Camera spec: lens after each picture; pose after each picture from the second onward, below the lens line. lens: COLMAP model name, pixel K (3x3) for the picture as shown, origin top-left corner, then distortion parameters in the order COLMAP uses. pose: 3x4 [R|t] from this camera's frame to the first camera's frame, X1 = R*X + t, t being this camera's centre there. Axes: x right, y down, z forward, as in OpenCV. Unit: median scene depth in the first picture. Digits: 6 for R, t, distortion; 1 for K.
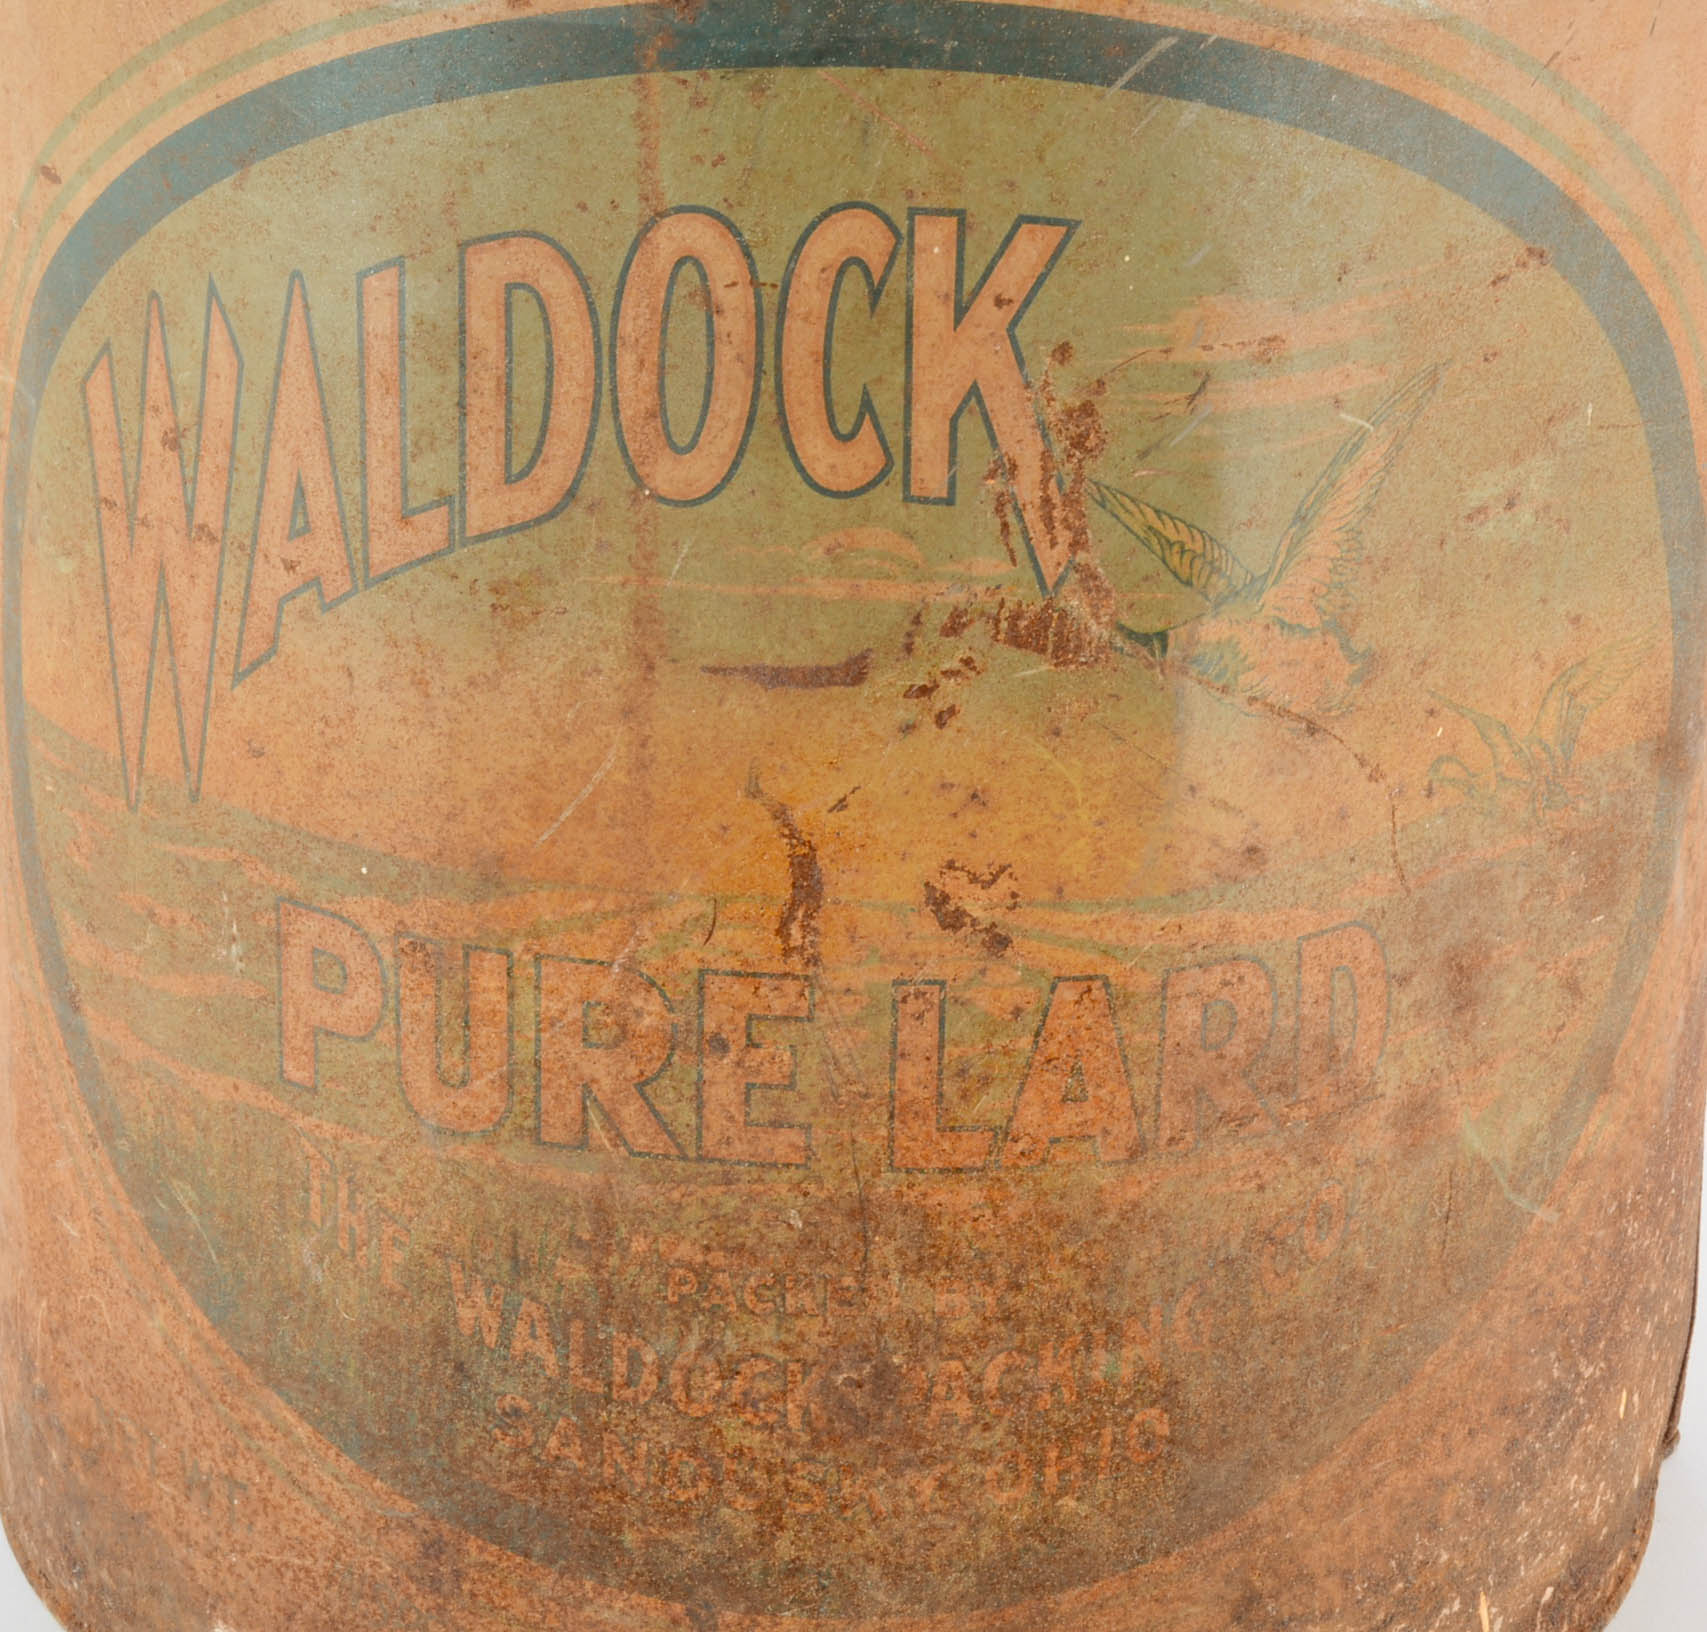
lens RADIAL K [[5175.1, 0, 948.3], [0, 5175.1, 817.2], [0, 0, 1]] dist [-0.051063, 0.278473]
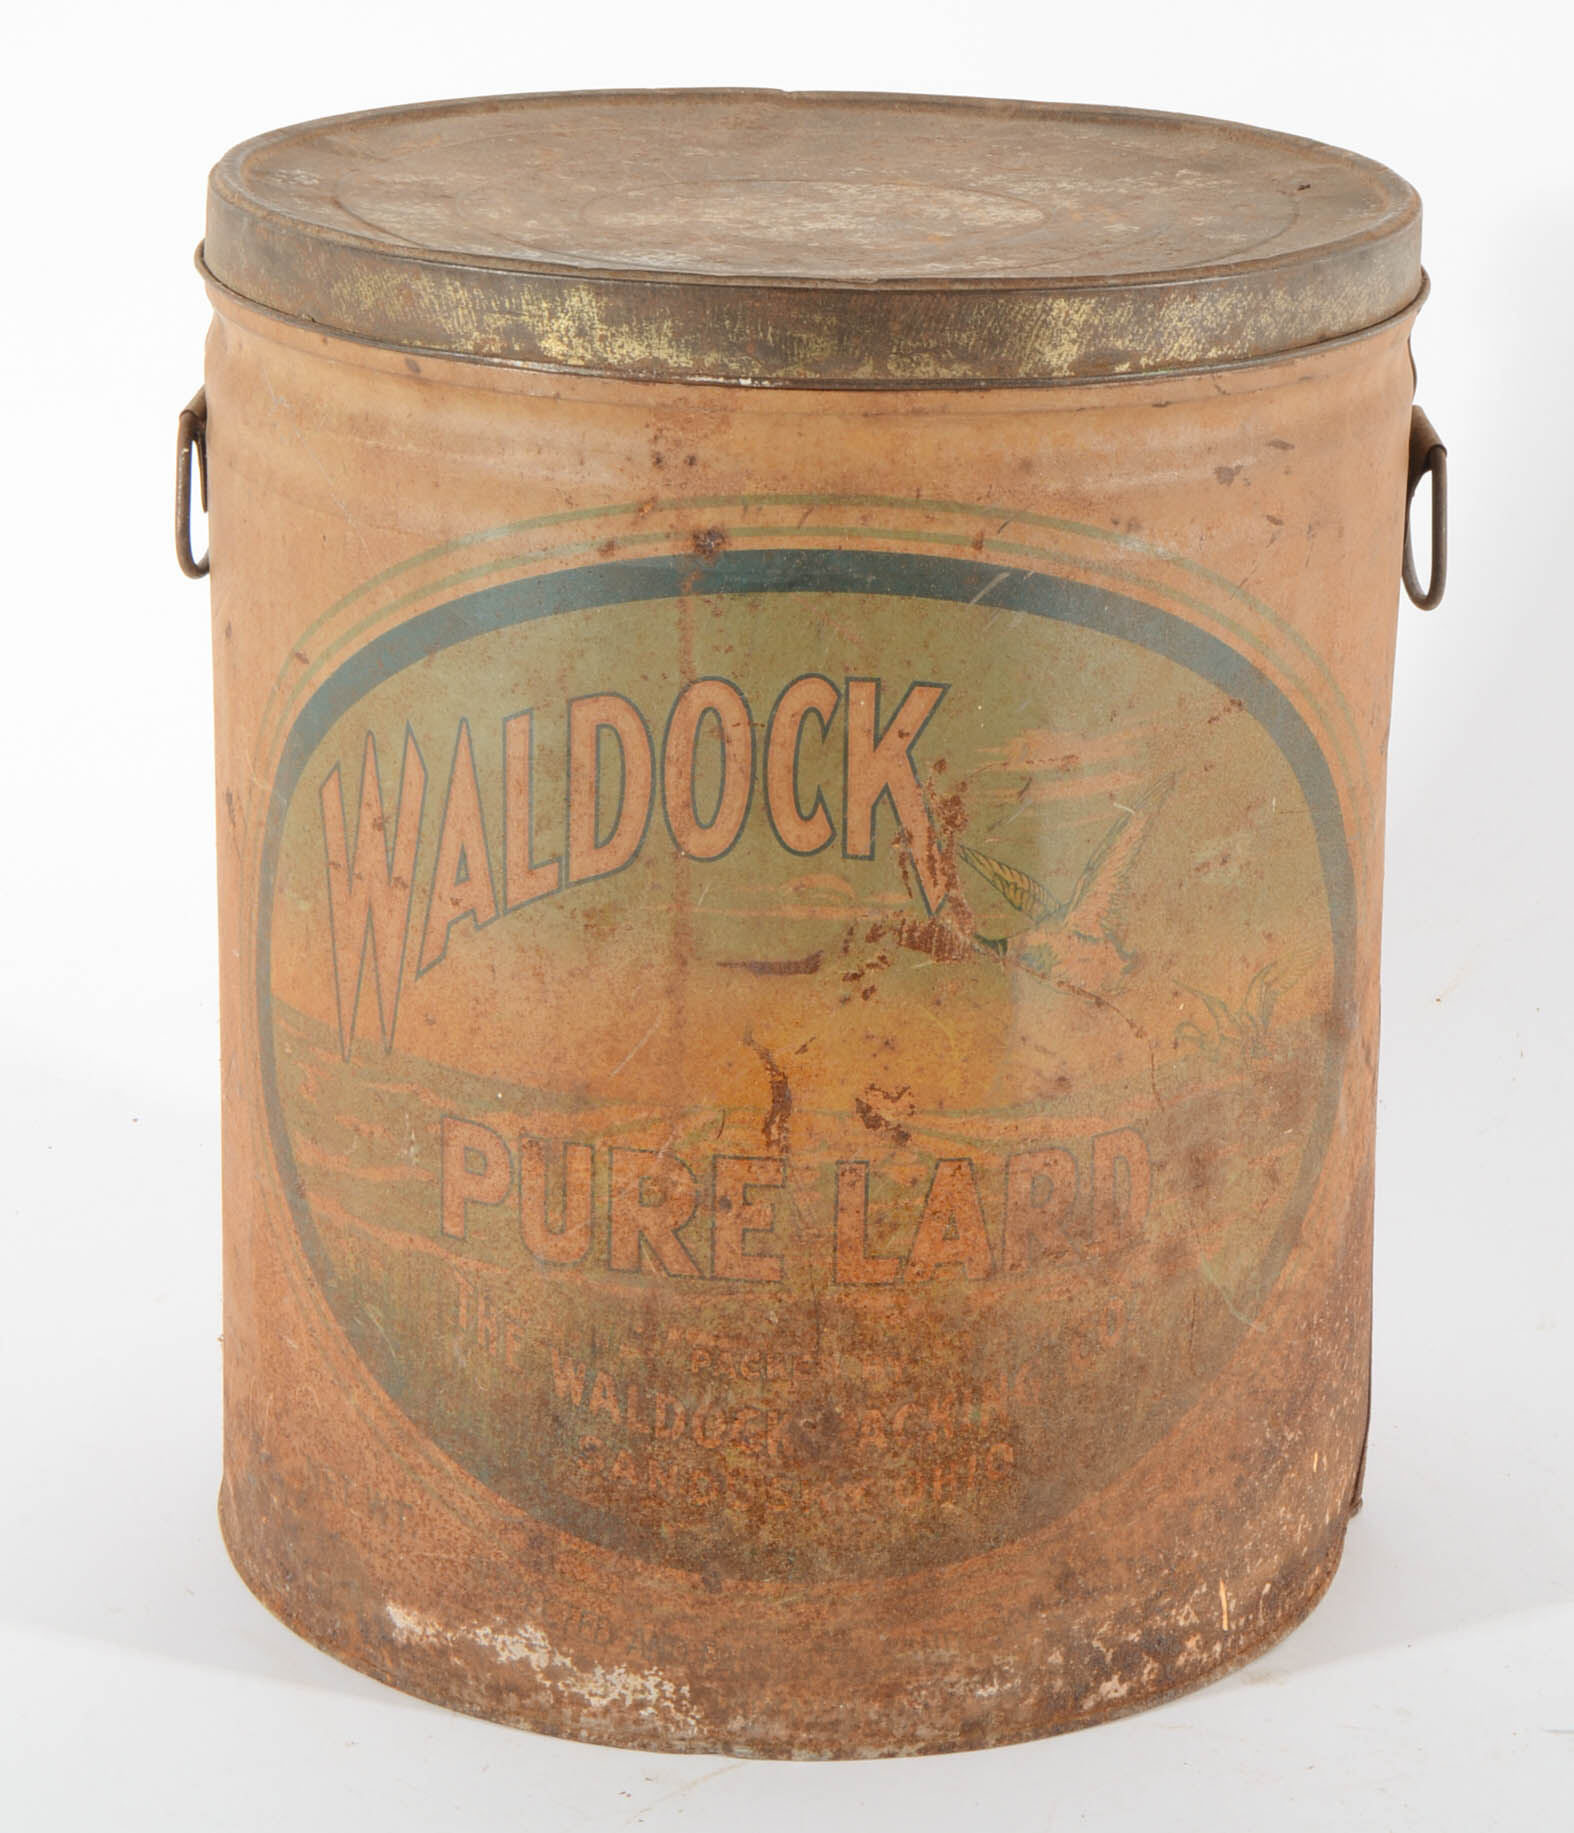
lens RADIAL K [[4743.1, 0, 787.7], [0, 4743.1, 750.7], [0, 0, 1]] dist [-0.034616, -0.118158]
pose [[0.999966, -0.004979, -0.006566, -0.014998], [0.004303, 0.995052, -0.099264, 0.049624], [0.007027, 0.099232, 0.995040, -0.449932]]
